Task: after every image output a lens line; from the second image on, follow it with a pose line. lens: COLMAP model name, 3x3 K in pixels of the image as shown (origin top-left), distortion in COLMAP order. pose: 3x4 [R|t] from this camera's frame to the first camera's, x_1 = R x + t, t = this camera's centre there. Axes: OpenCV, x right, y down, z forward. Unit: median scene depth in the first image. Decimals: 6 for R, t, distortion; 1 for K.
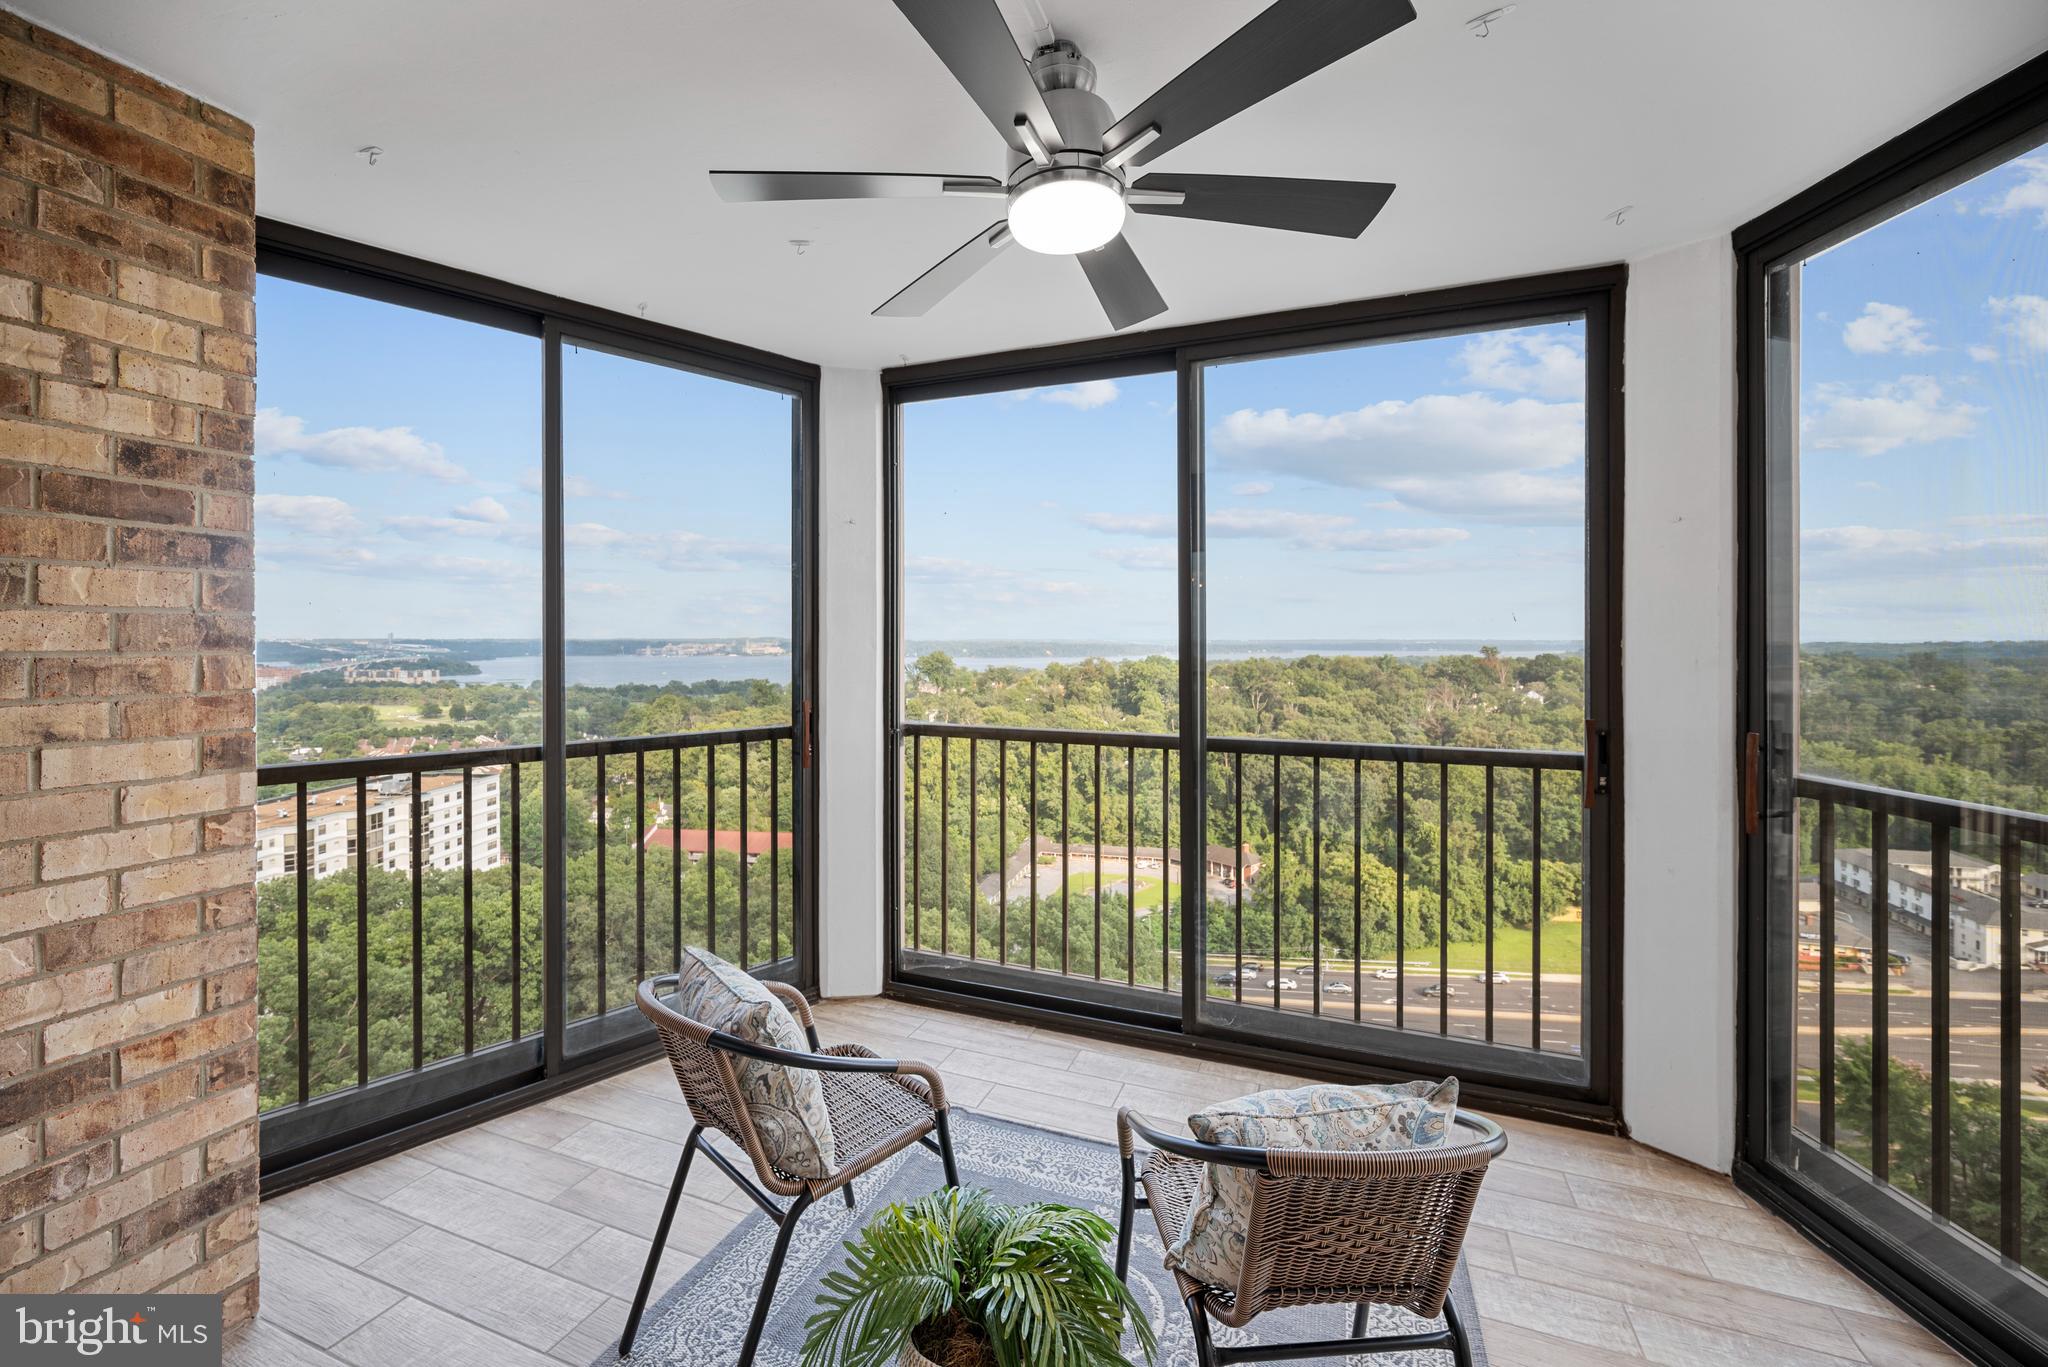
lens RADIAL K [[823.6, 0, 994.4], [0, 823.6, 656.4], [0, 0, 1]] dist [-0.000268, -0.000018]
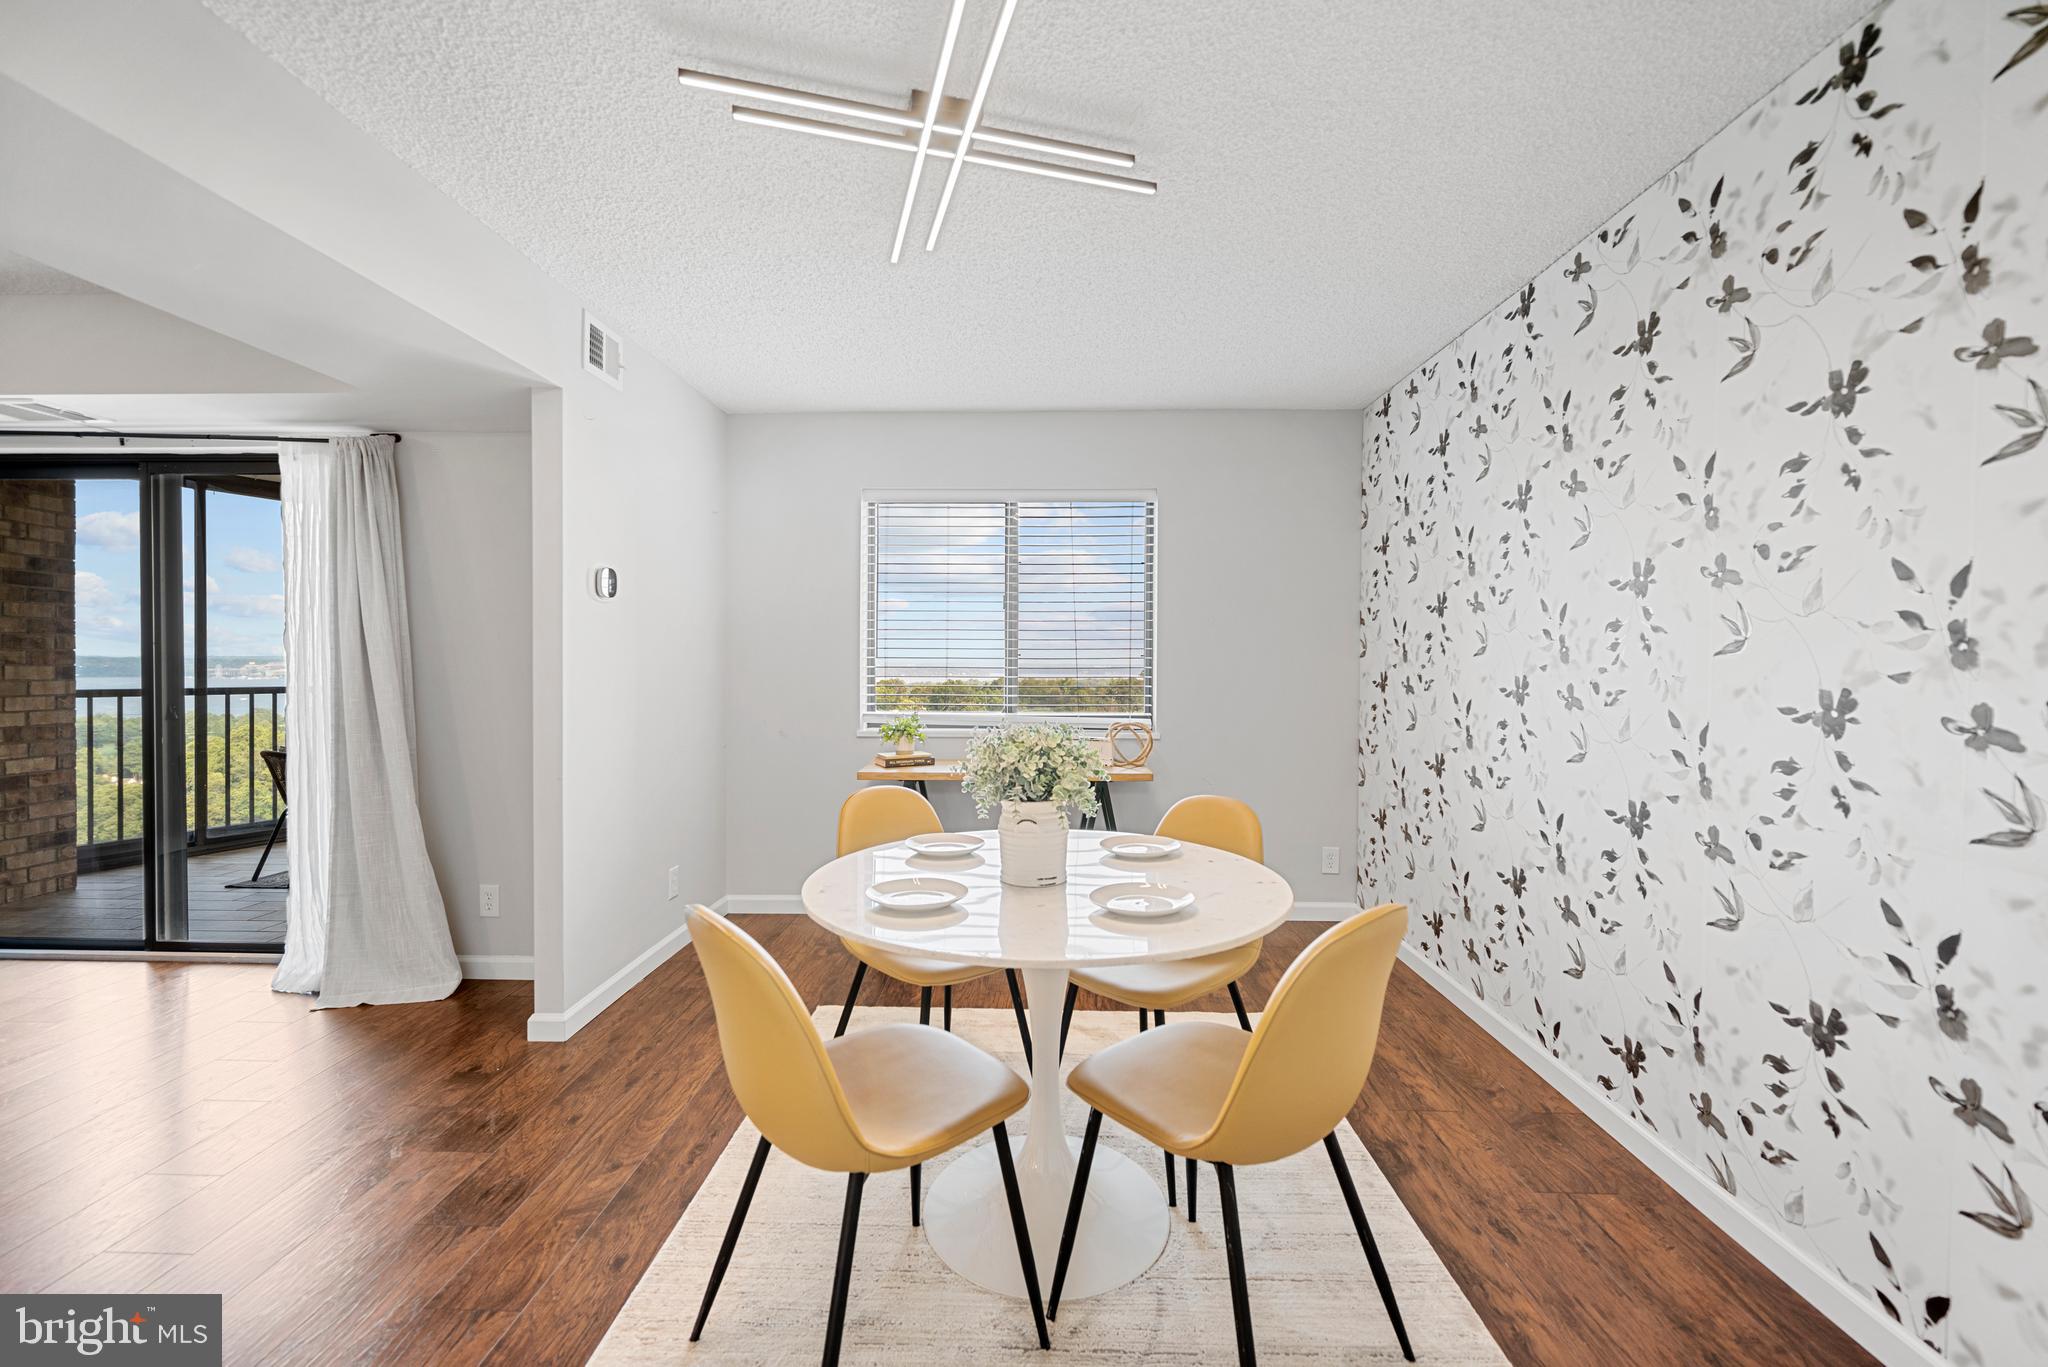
lens RADIAL K [[823.6, 0, 1030.4], [0, 823.6, 672.2], [0, 0, 1]] dist [-0.000268, -0.000018]
pose [[0.923157, 0.000999, 0.384422, 0.994377], [0.002274, 0.999965, -0.008062, 0.156027], [-0.384417, 0.008317, 0.923122, -2.865447]]
